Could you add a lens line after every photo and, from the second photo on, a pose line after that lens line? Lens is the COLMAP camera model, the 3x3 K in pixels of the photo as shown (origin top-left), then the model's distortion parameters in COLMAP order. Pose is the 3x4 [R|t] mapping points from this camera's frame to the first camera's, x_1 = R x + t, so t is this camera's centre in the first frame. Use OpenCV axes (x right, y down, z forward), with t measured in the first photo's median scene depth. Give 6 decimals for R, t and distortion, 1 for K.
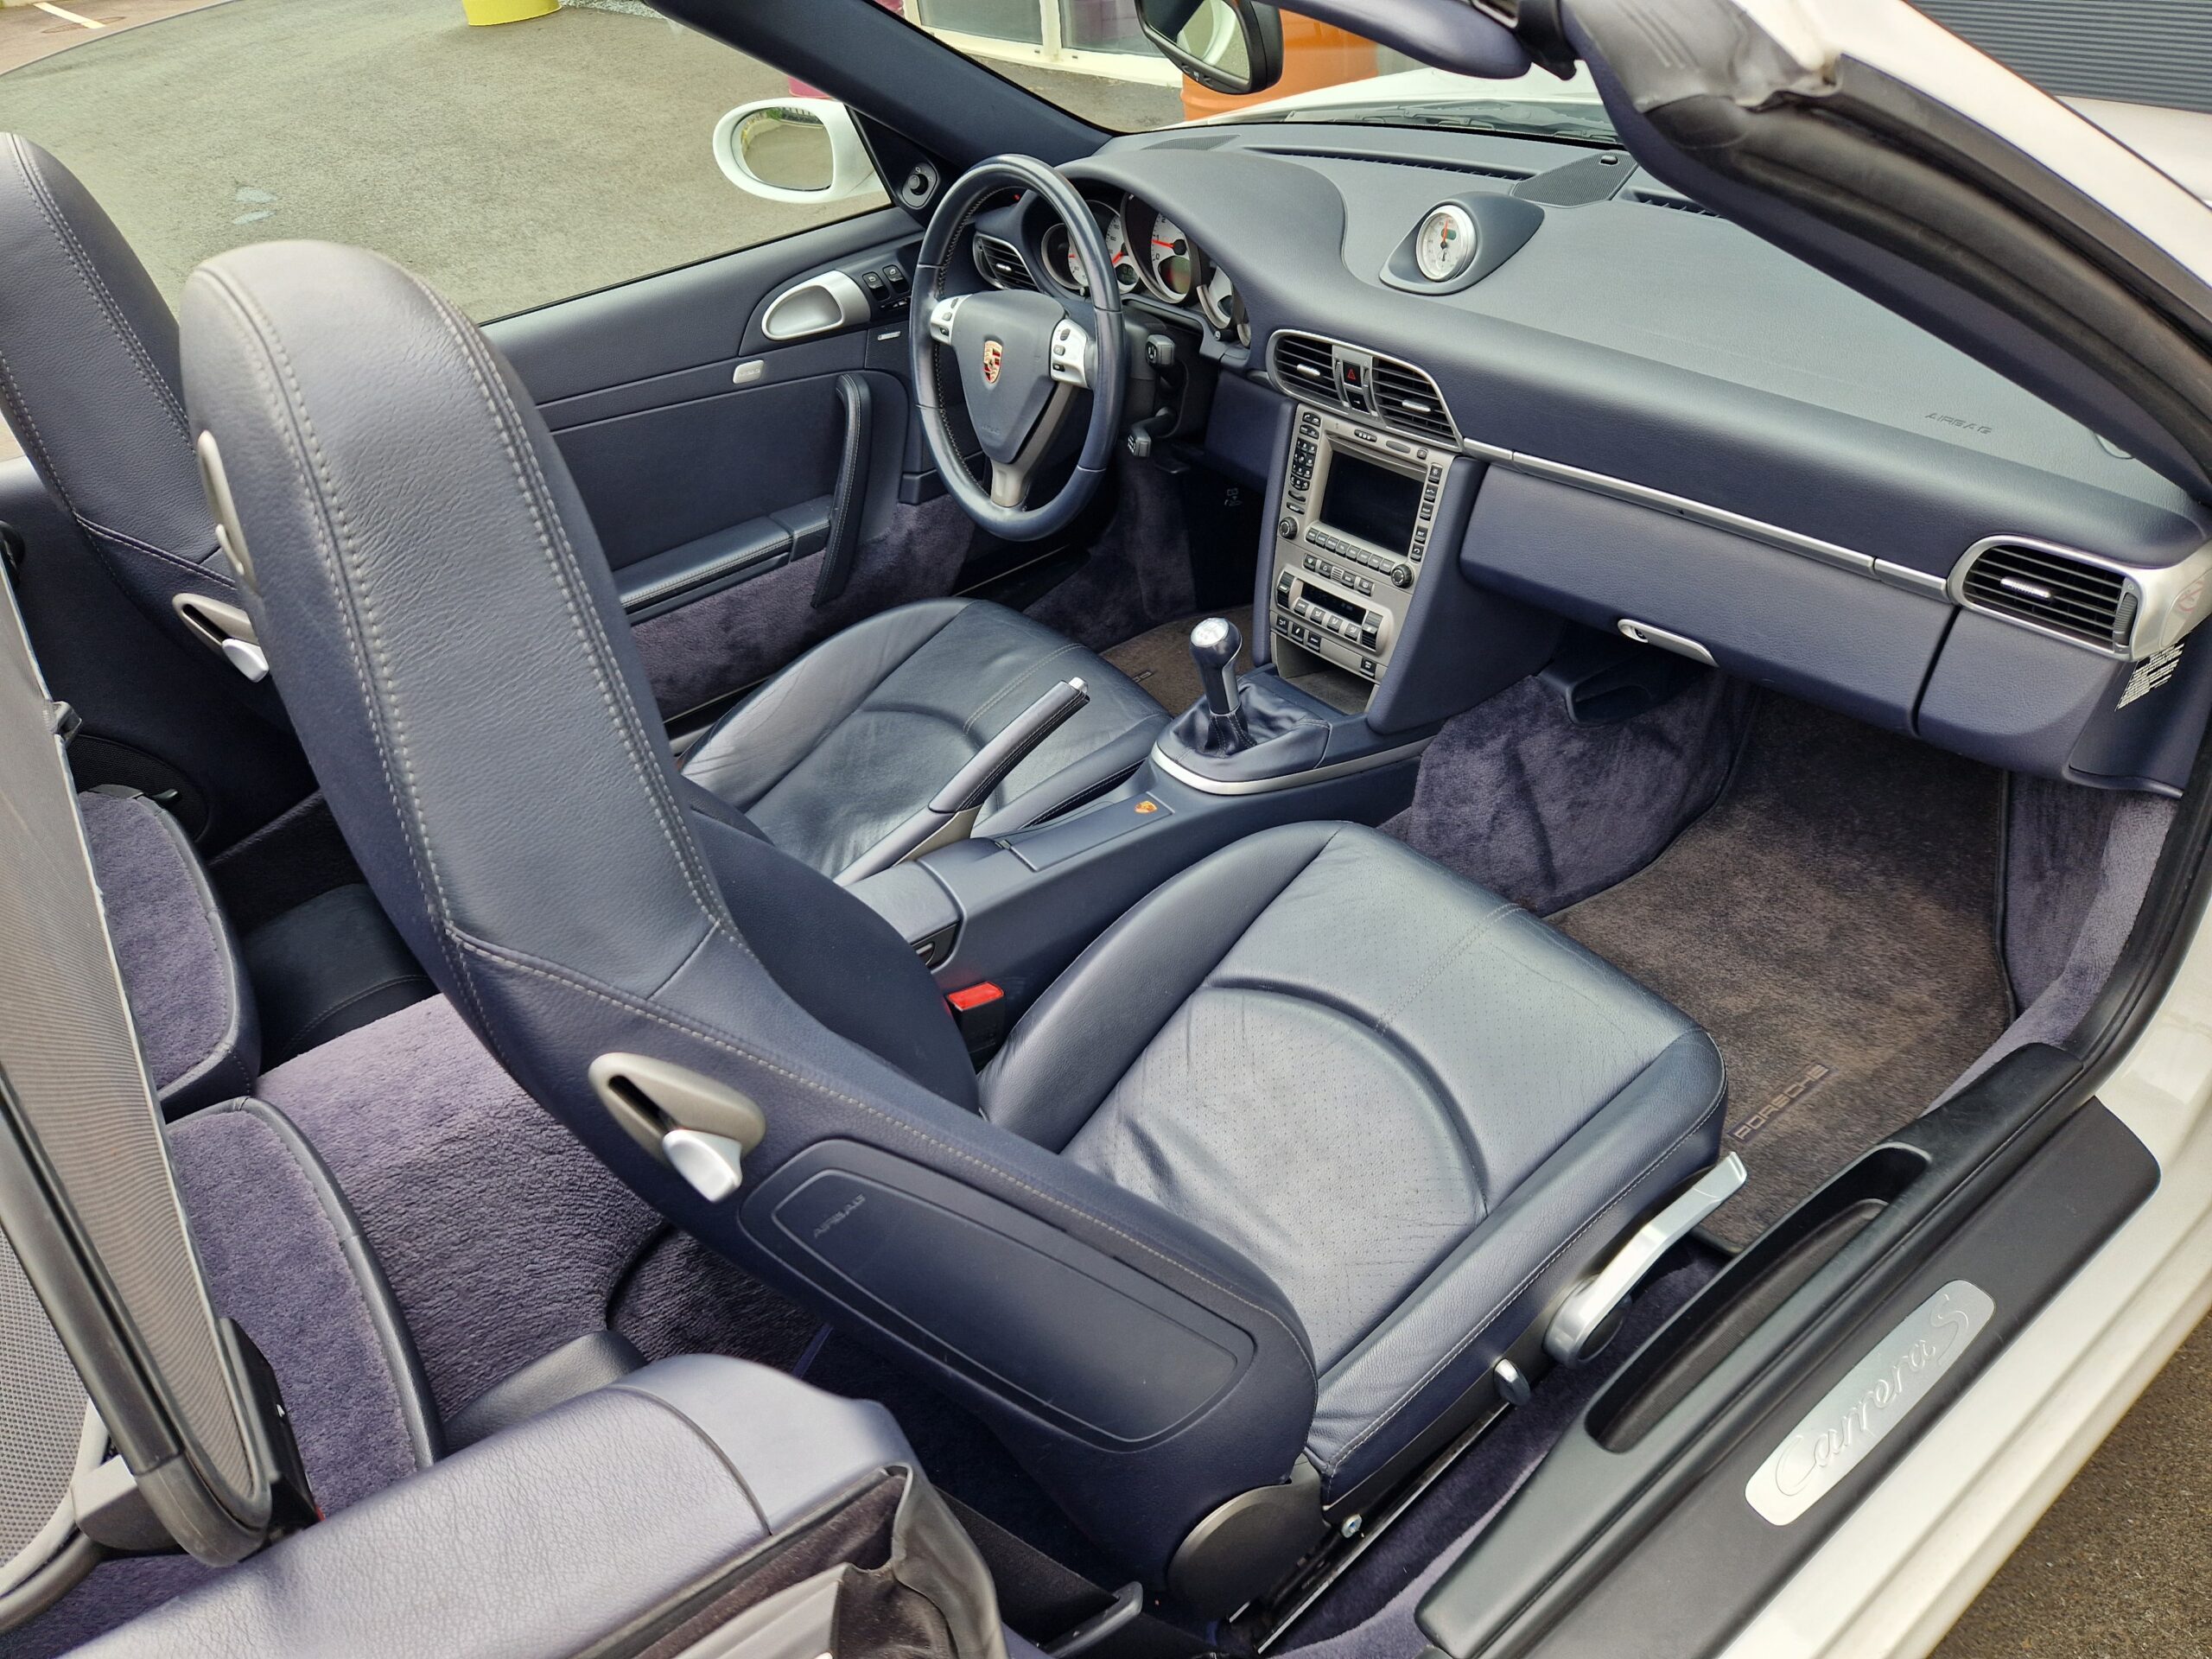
lens RADIAL K [[1476.9, 0, 1101.6], [0, 1476.9, 819.9], [0, 0, 1]] dist [0.076309, -0.066179]
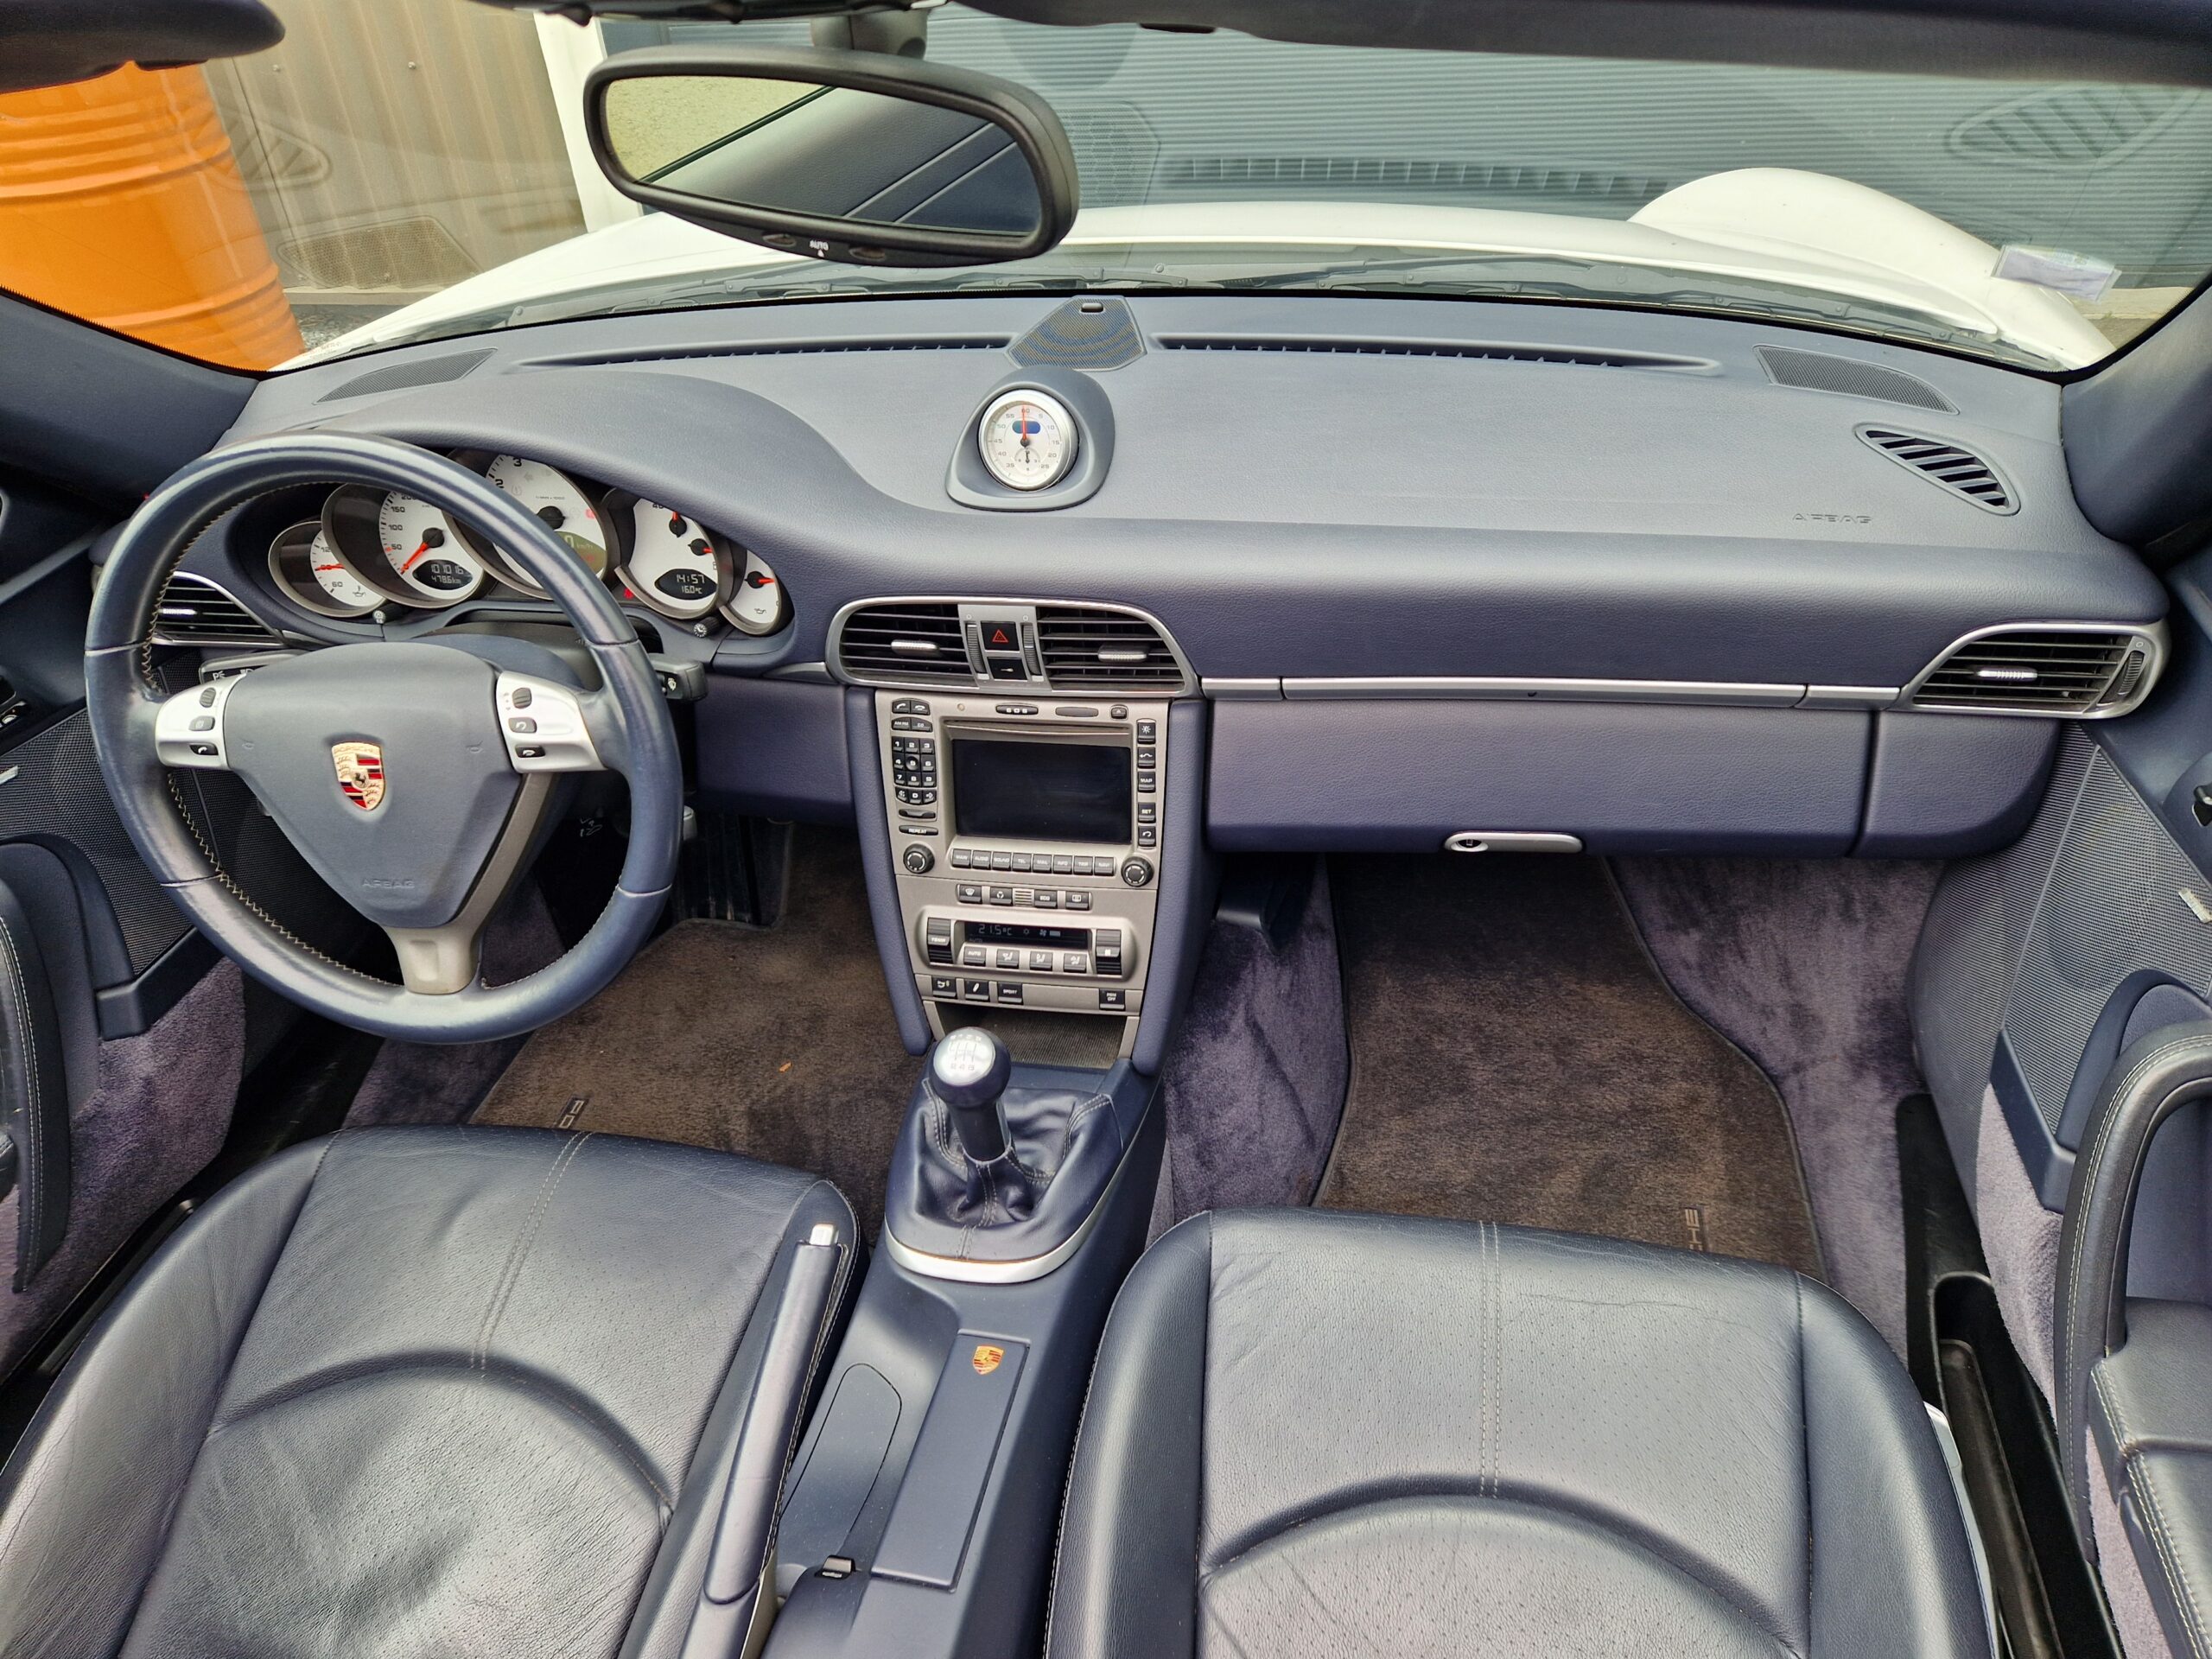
lens RADIAL K [[1500.4, 0, 1130.9], [0, 1500.4, 816.3], [0, 0, 1]] dist [0.088493, -0.095870]
pose [[0.729448, -0.336444, 0.595576, -0.222029], [0.392200, 0.919060, 0.038824, -0.212506], [-0.560432, 0.205265, 0.802360, 0.393974]]
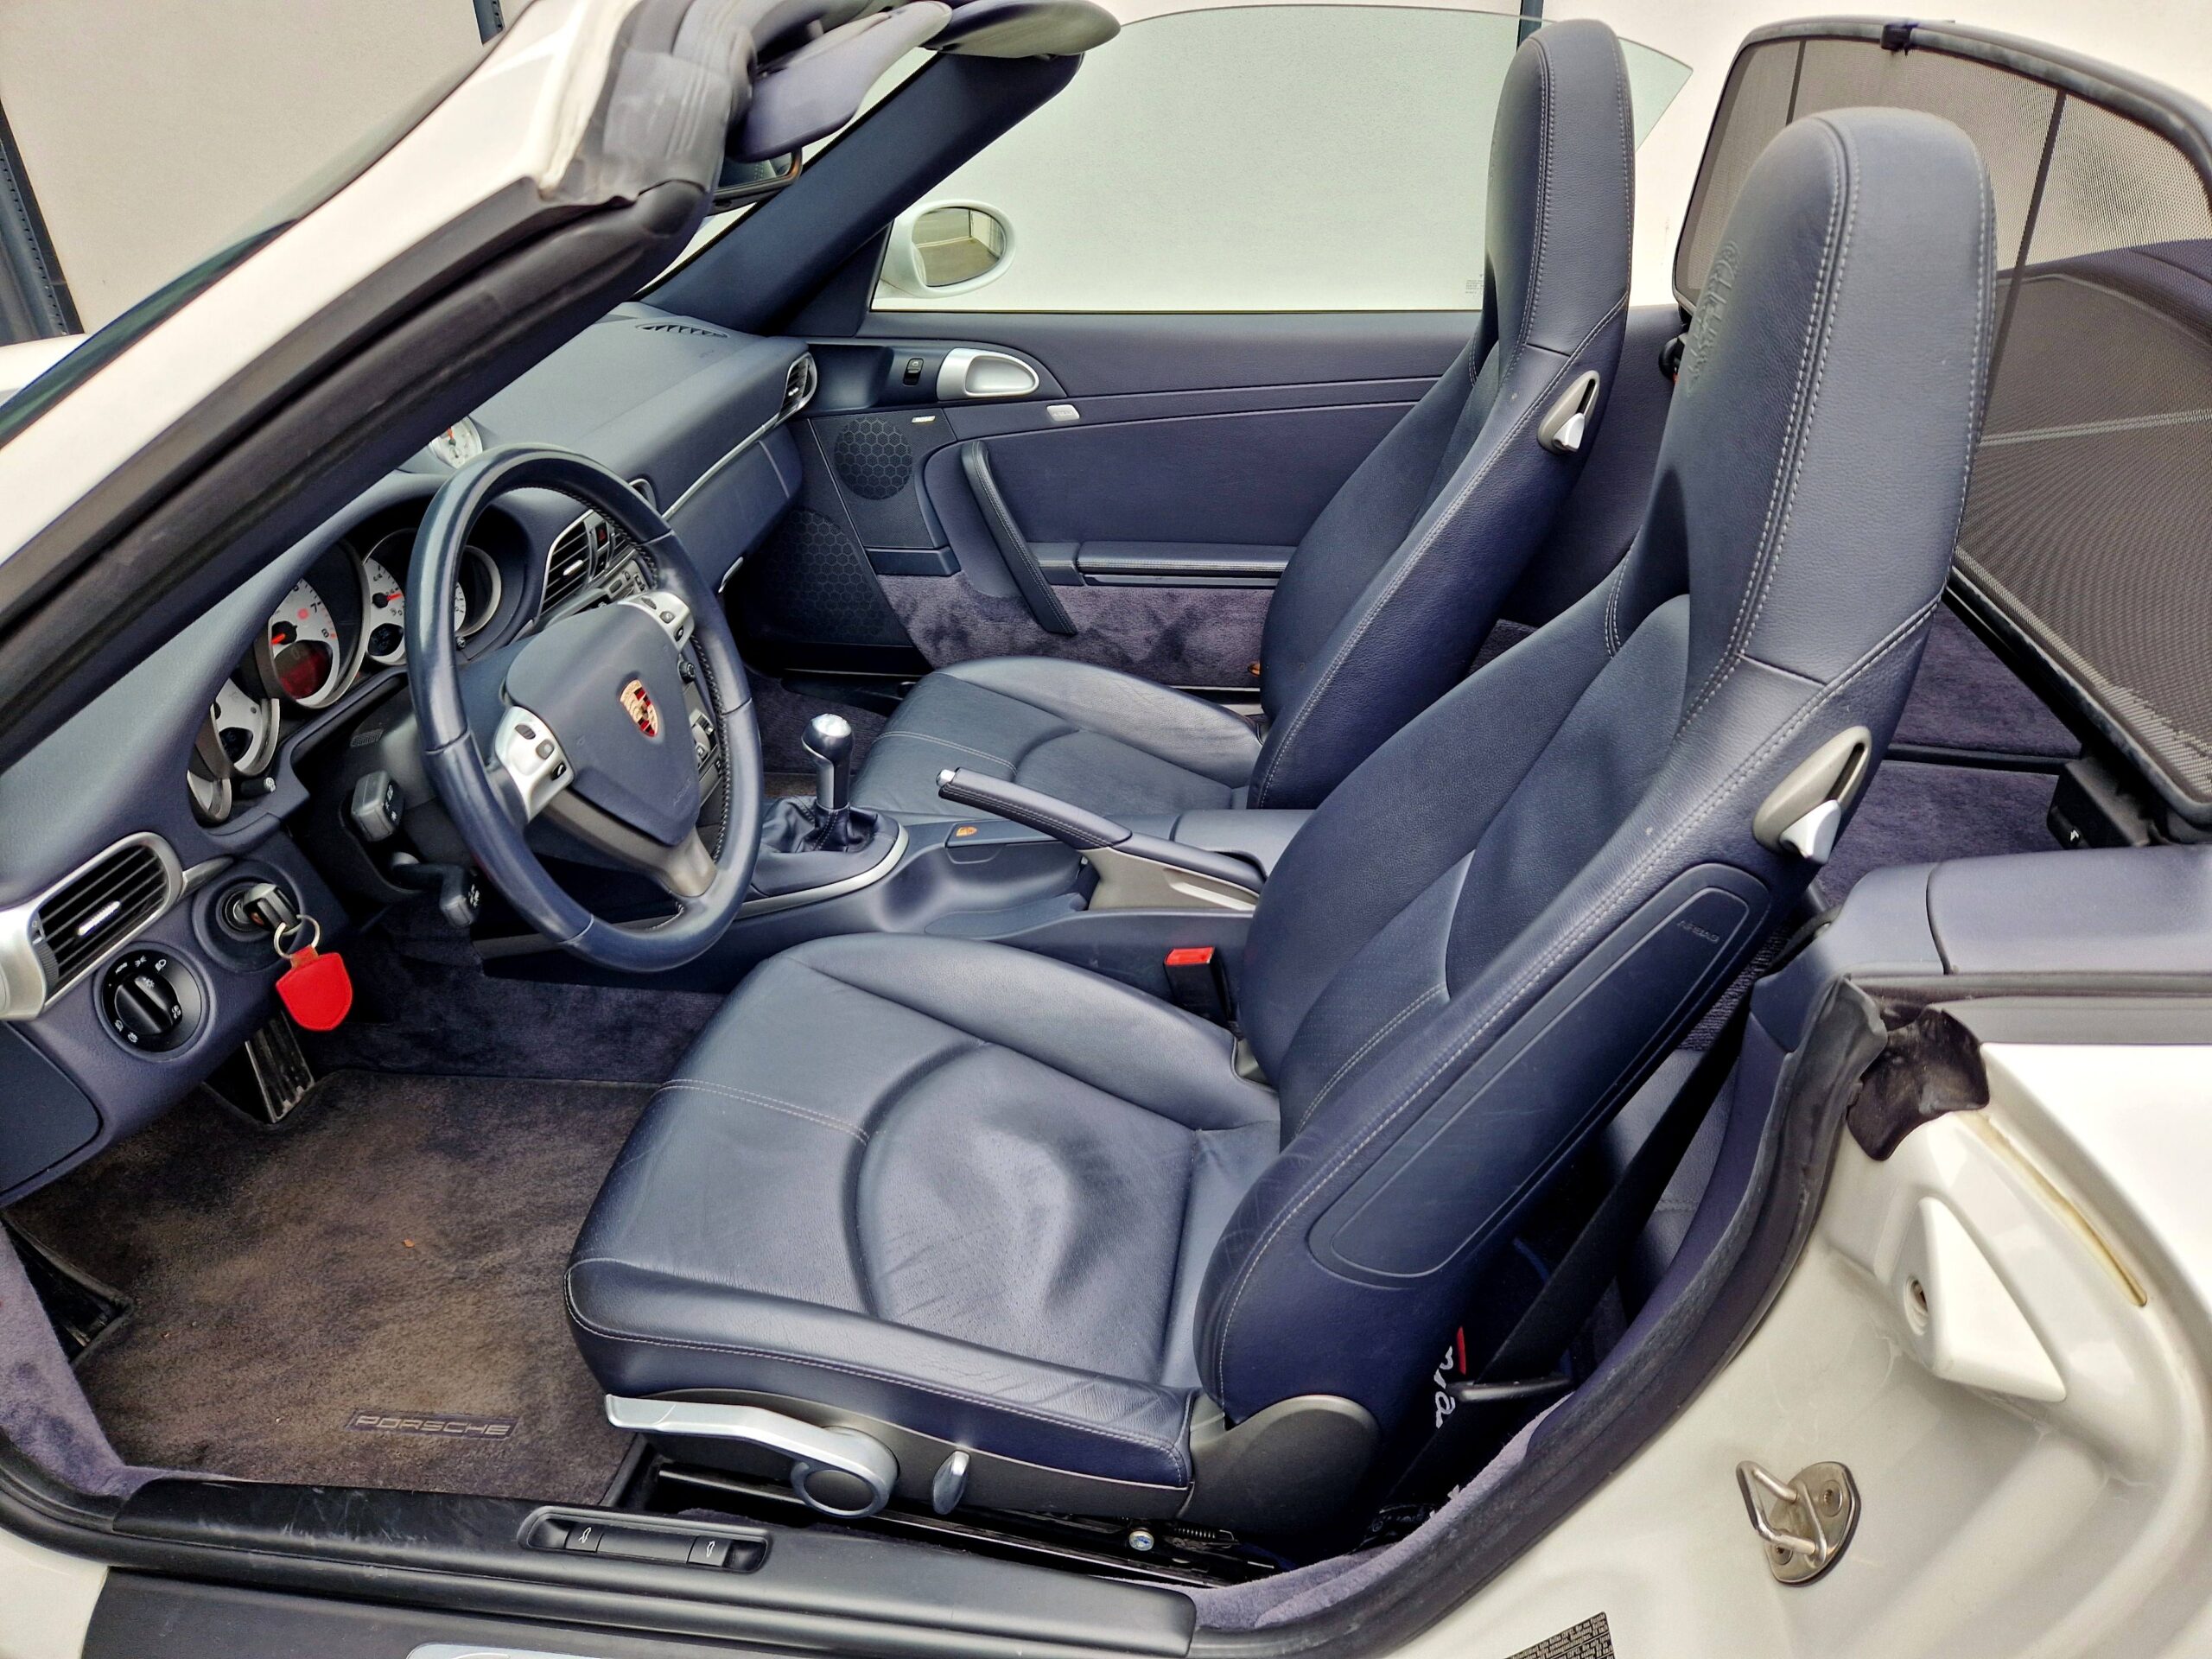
lens RADIAL K [[1472.4, 0, 1111.7], [0, 1472.4, 796.5], [0, 0, 1]] dist [0.078754, -0.070858]
pose [[-0.706667, -0.222885, 0.671524, -0.730178], [0.503247, 0.508813, 0.698464, -0.690579], [-0.497357, 0.831524, -0.247395, 1.153684]]
